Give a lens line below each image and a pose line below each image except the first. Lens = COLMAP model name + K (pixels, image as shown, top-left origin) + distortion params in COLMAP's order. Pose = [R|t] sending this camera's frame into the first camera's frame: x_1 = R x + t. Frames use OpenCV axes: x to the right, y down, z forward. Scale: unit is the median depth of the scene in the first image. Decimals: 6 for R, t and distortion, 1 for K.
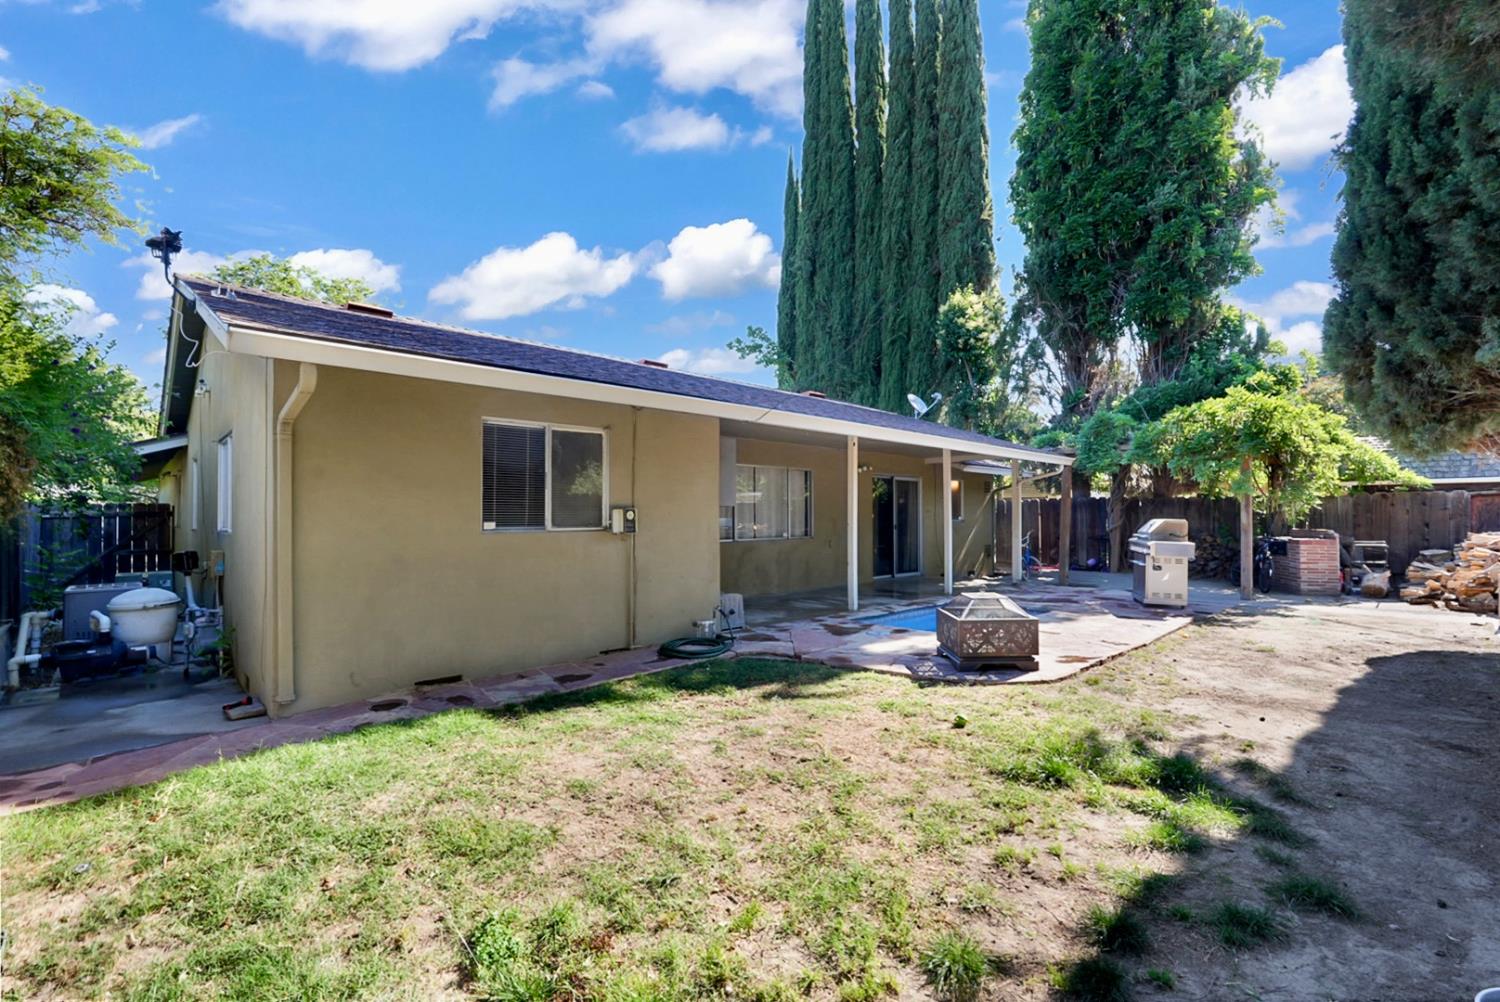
lens RADIAL K [[672.7, 0, 752.7], [0, 672.7, 504.7], [0, 0, 1]] dist [-0.004386, 0.001841]
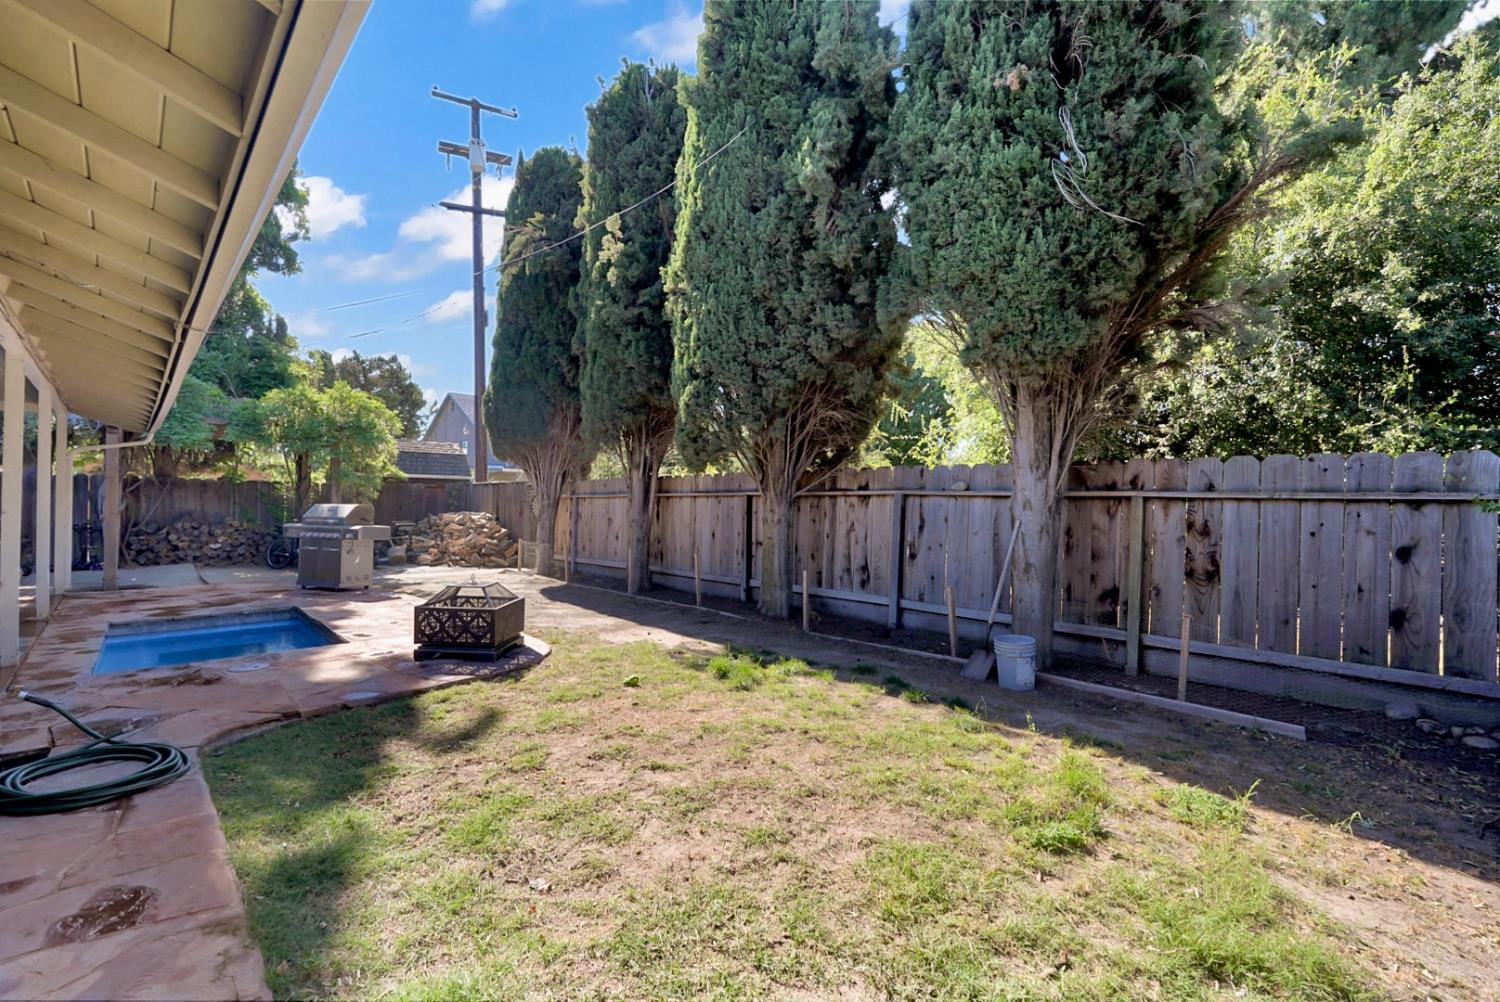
lens RADIAL K [[672.7, 0, 754.4], [0, 672.7, 502.7], [0, 0, 1]] dist [-0.004386, 0.001841]
pose [[-0.008745, 0.004670, 0.999951, -0.368738], [-0.026836, 0.999628, -0.004903, 0.008124], [-0.999602, -0.026877, -0.008617, 0.356626]]
